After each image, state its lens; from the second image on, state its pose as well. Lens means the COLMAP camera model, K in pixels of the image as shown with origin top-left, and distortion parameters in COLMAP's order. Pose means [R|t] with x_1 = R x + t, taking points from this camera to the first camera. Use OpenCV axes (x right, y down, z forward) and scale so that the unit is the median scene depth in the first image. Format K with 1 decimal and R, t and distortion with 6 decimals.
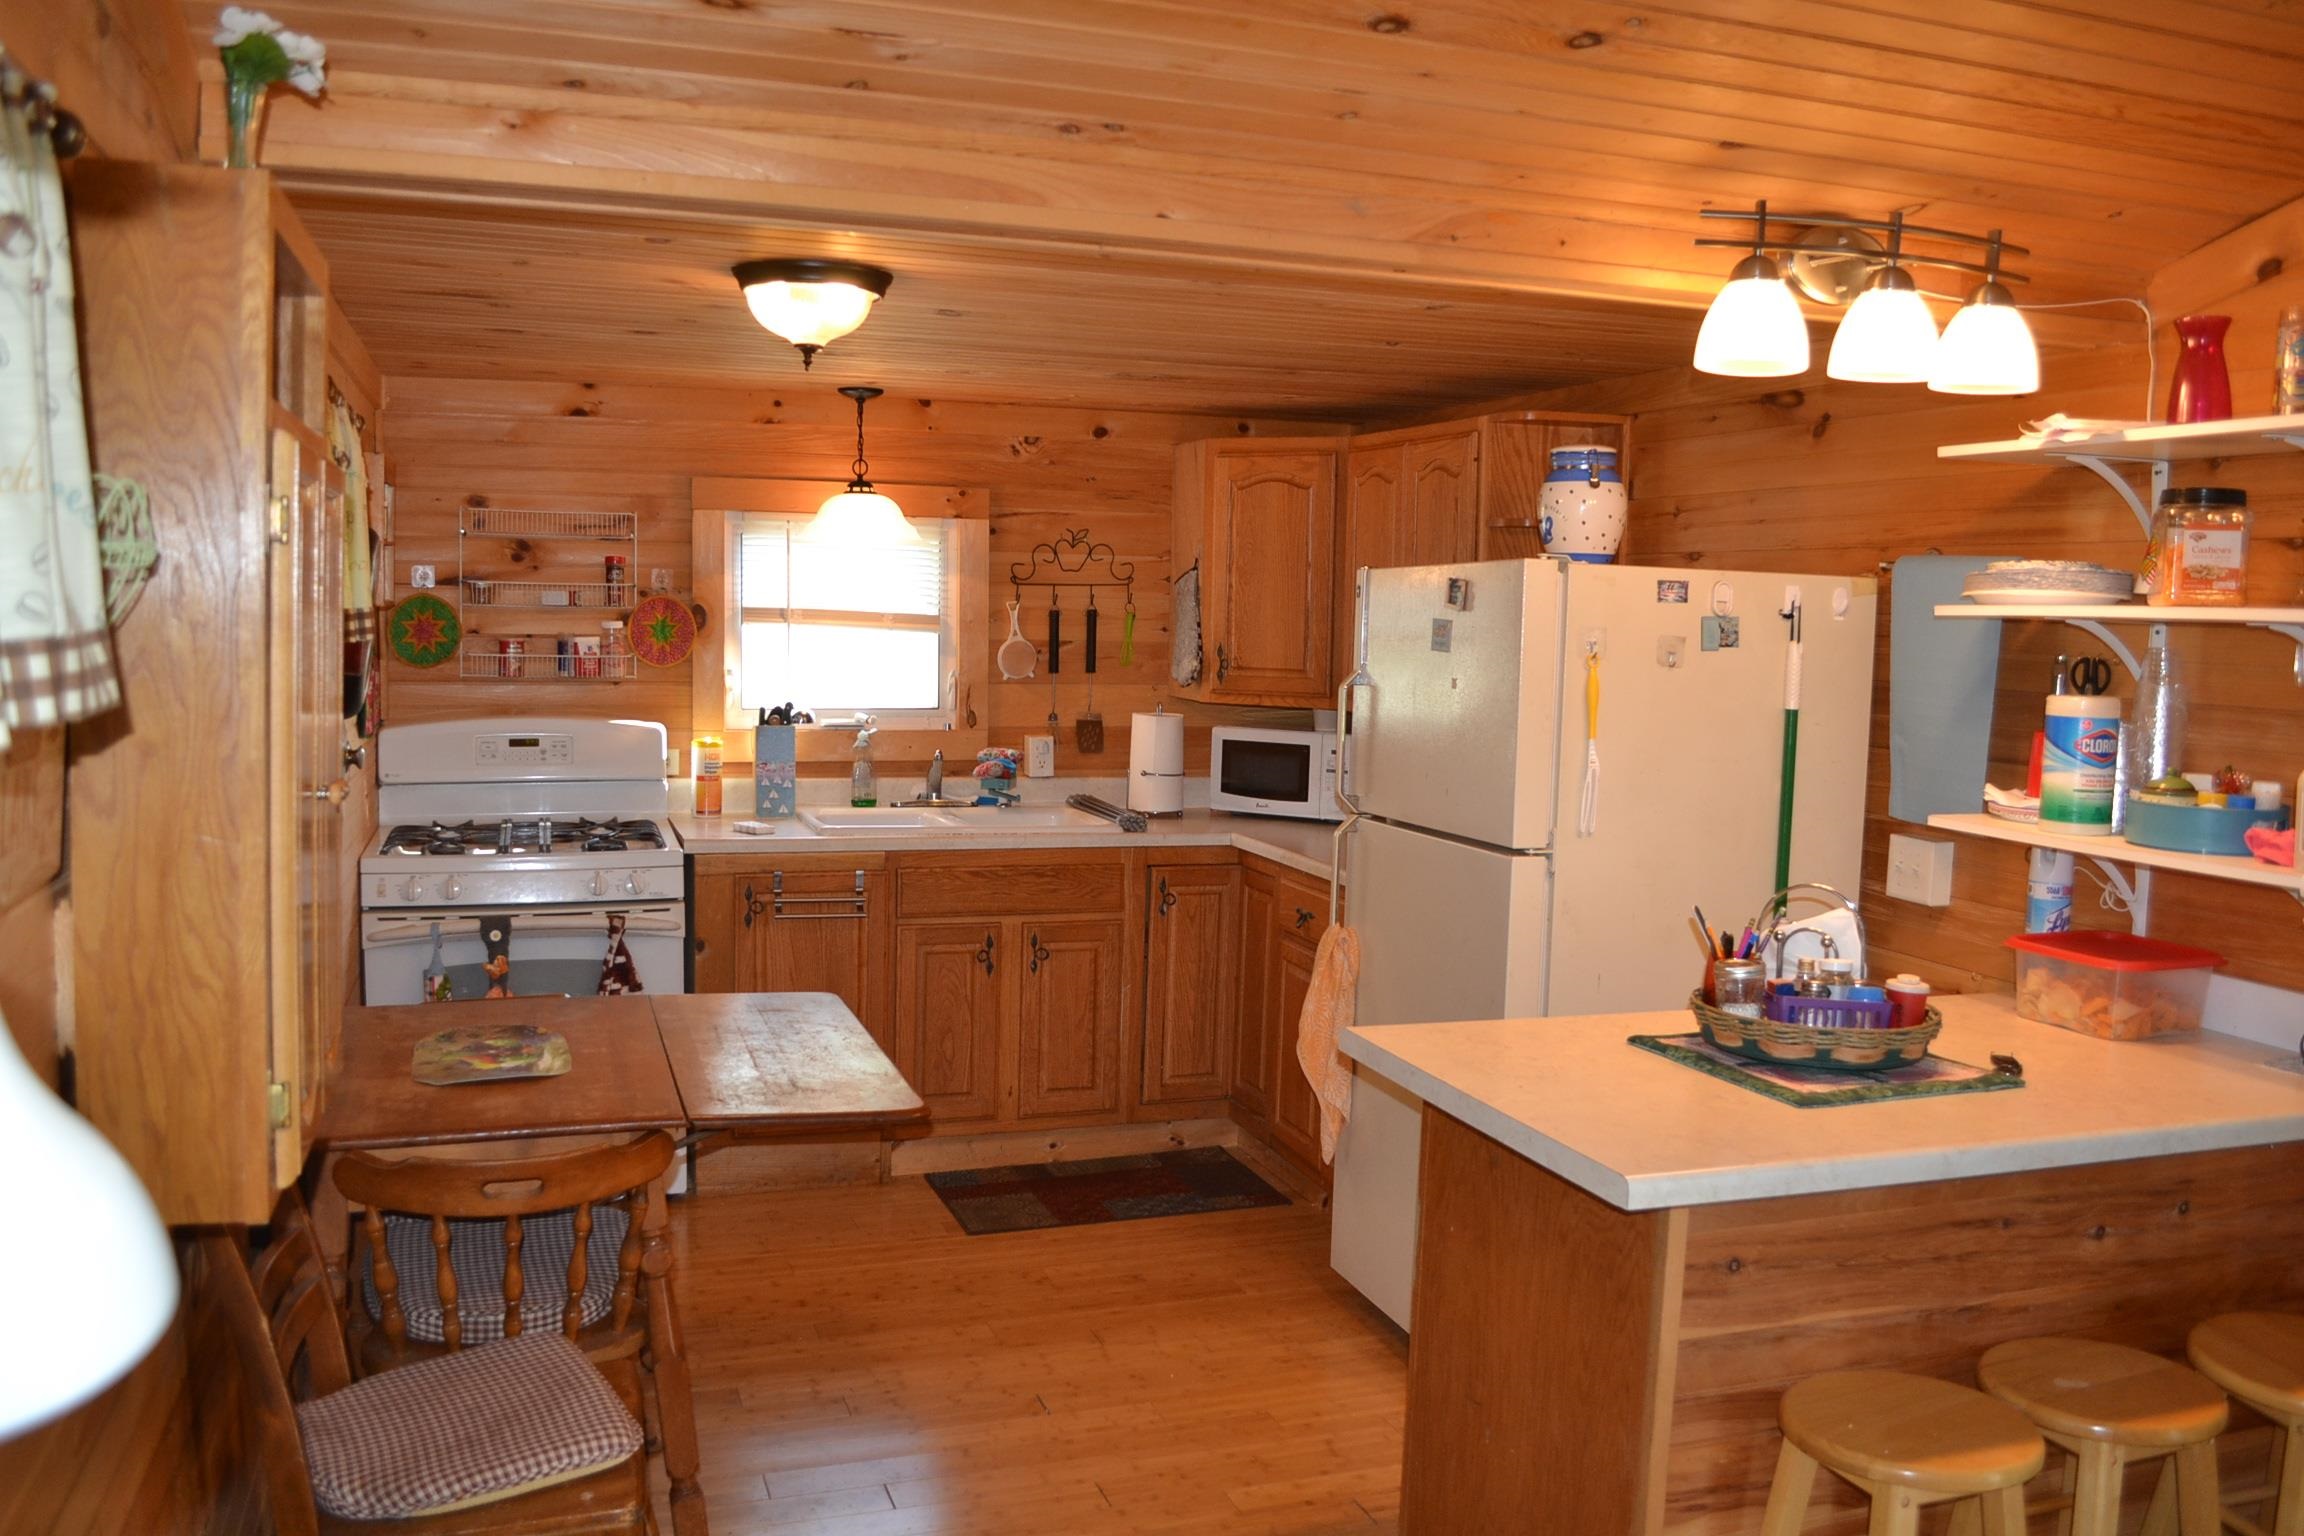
lens RADIAL K [[1852.1, 0, 1149.2], [0, 1852.1, 775.3], [0, 0, 1]] dist [-0.064296, -0.001105]
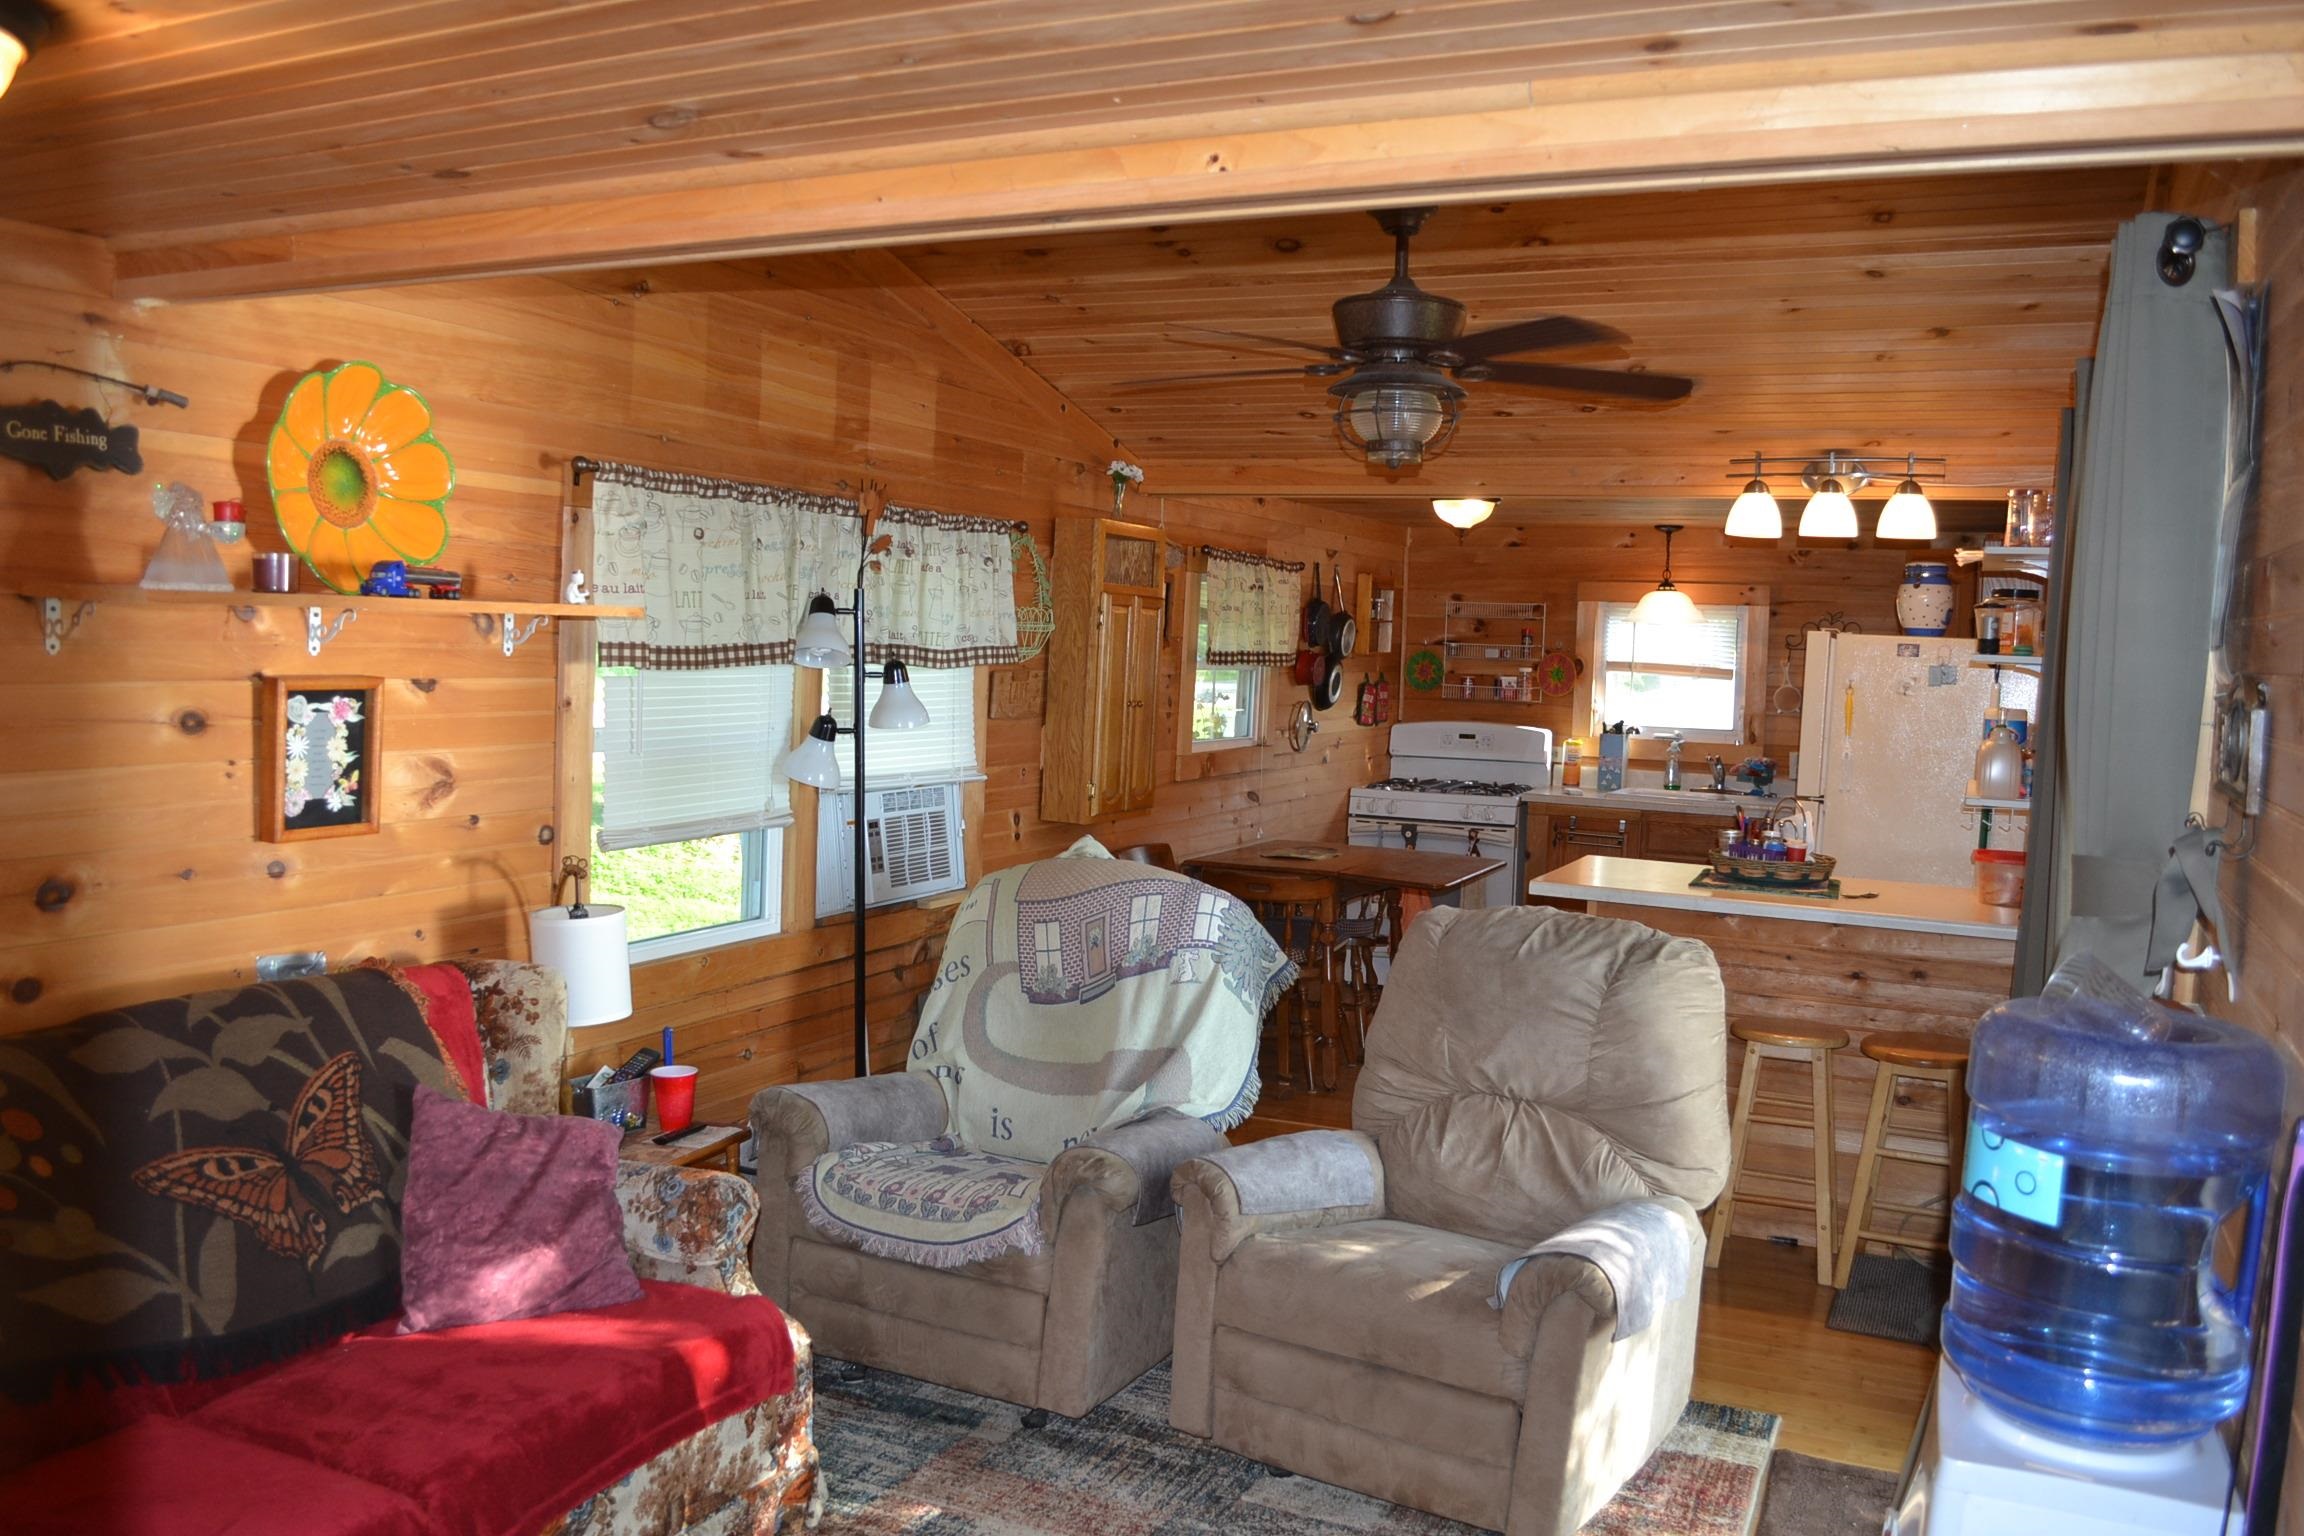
lens RADIAL K [[1852.1, 0, 1153.9], [0, 1852.1, 766.9], [0, 0, 1]] dist [-0.064296, -0.001105]
pose [[0.729721, 0.050214, -0.681898, 0.606383], [-0.080607, 0.996663, -0.012867, 0.054588], [0.678977, 0.064355, 0.731334, -0.449013]]
